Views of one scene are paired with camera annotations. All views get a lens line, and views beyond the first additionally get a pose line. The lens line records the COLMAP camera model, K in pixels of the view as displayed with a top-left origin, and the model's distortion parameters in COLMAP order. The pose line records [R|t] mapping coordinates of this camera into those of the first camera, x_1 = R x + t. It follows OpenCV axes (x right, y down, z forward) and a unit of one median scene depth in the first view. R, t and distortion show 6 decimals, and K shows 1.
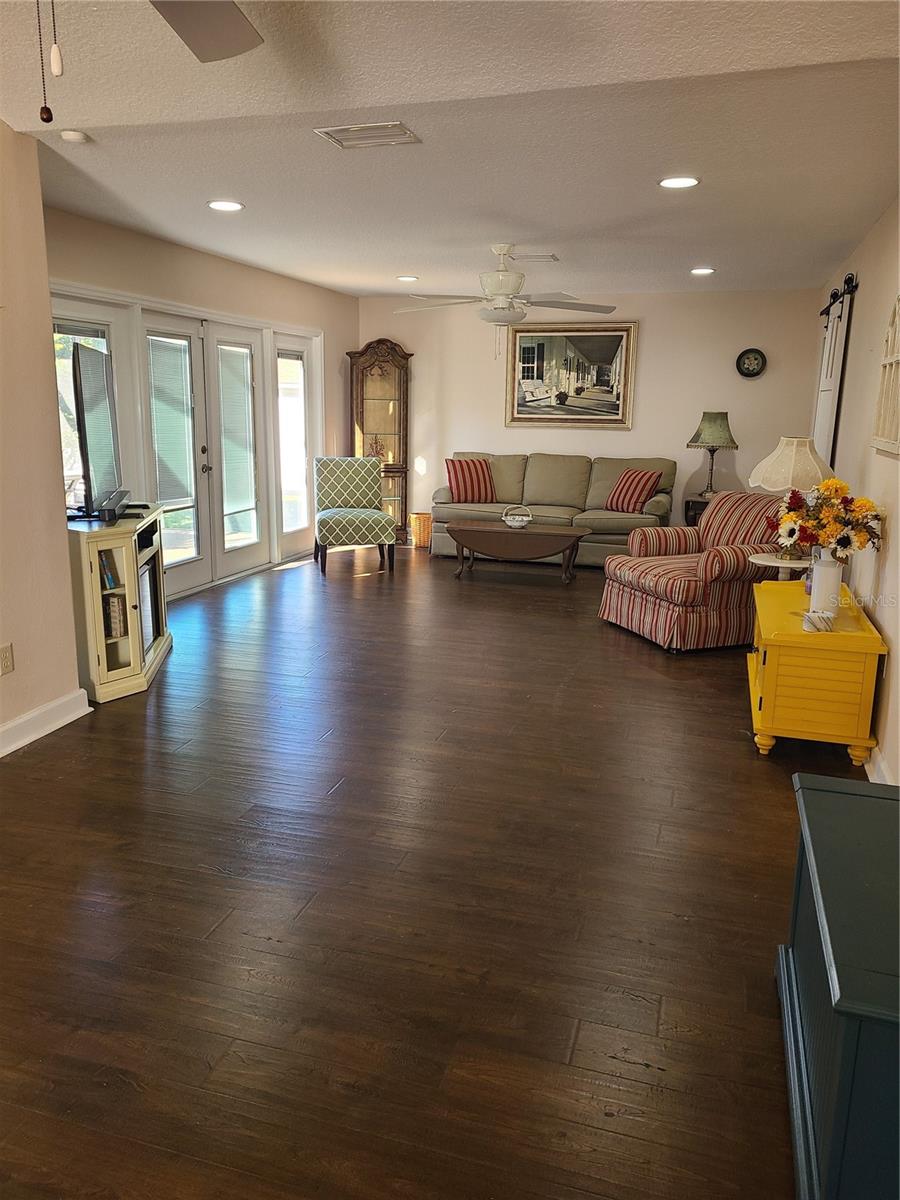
lens RADIAL K [[900.6, 0, 448.0], [0, 900.6, 593.6], [0, 0, 1]] dist [0.008011, 0.001500]
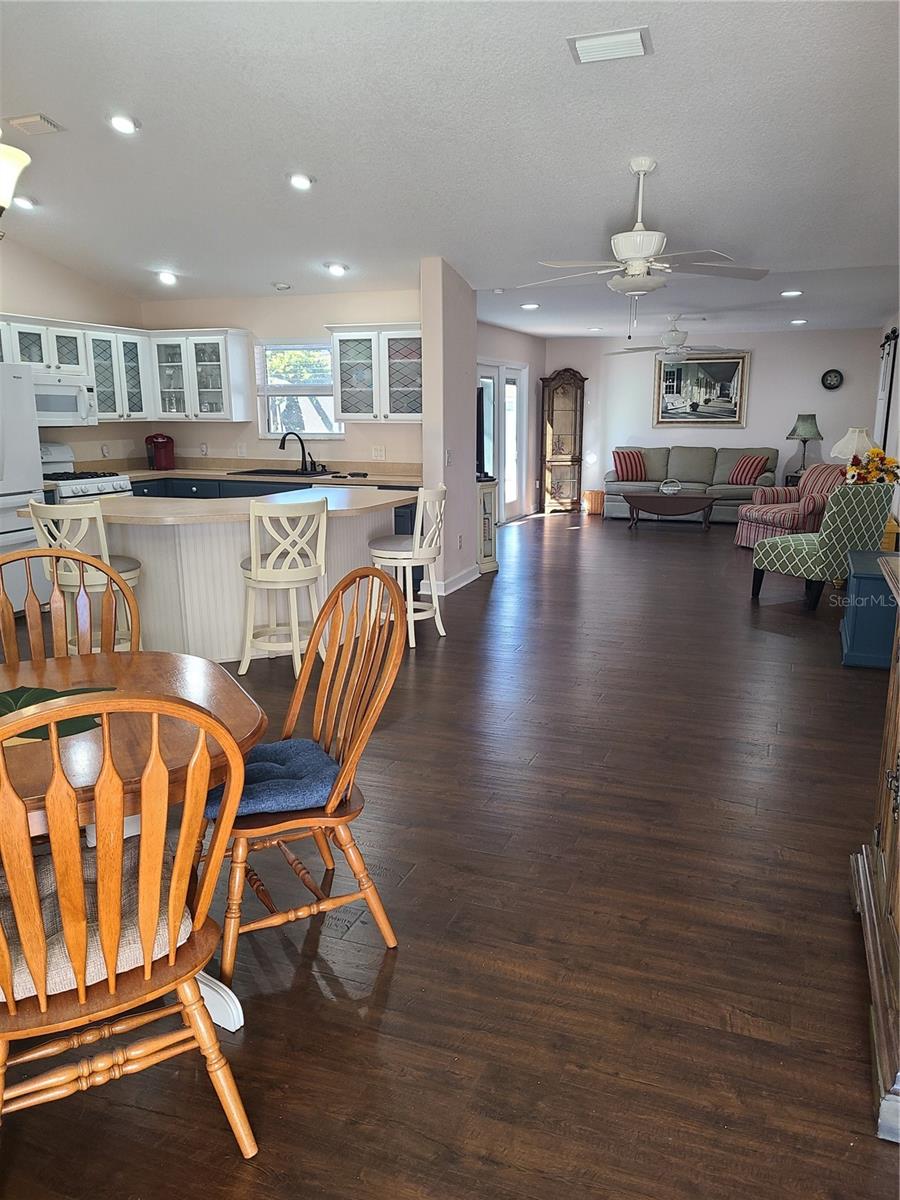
lens RADIAL K [[900.6, 0, 452.4], [0, 900.6, 612.1], [0, 0, 1]] dist [0.008011, 0.001500]
pose [[0.997077, -0.005205, -0.076227, -0.149513], [0.006006, 0.999929, 0.010279, 0.090406], [0.076168, -0.010707, 0.997038, -0.452882]]
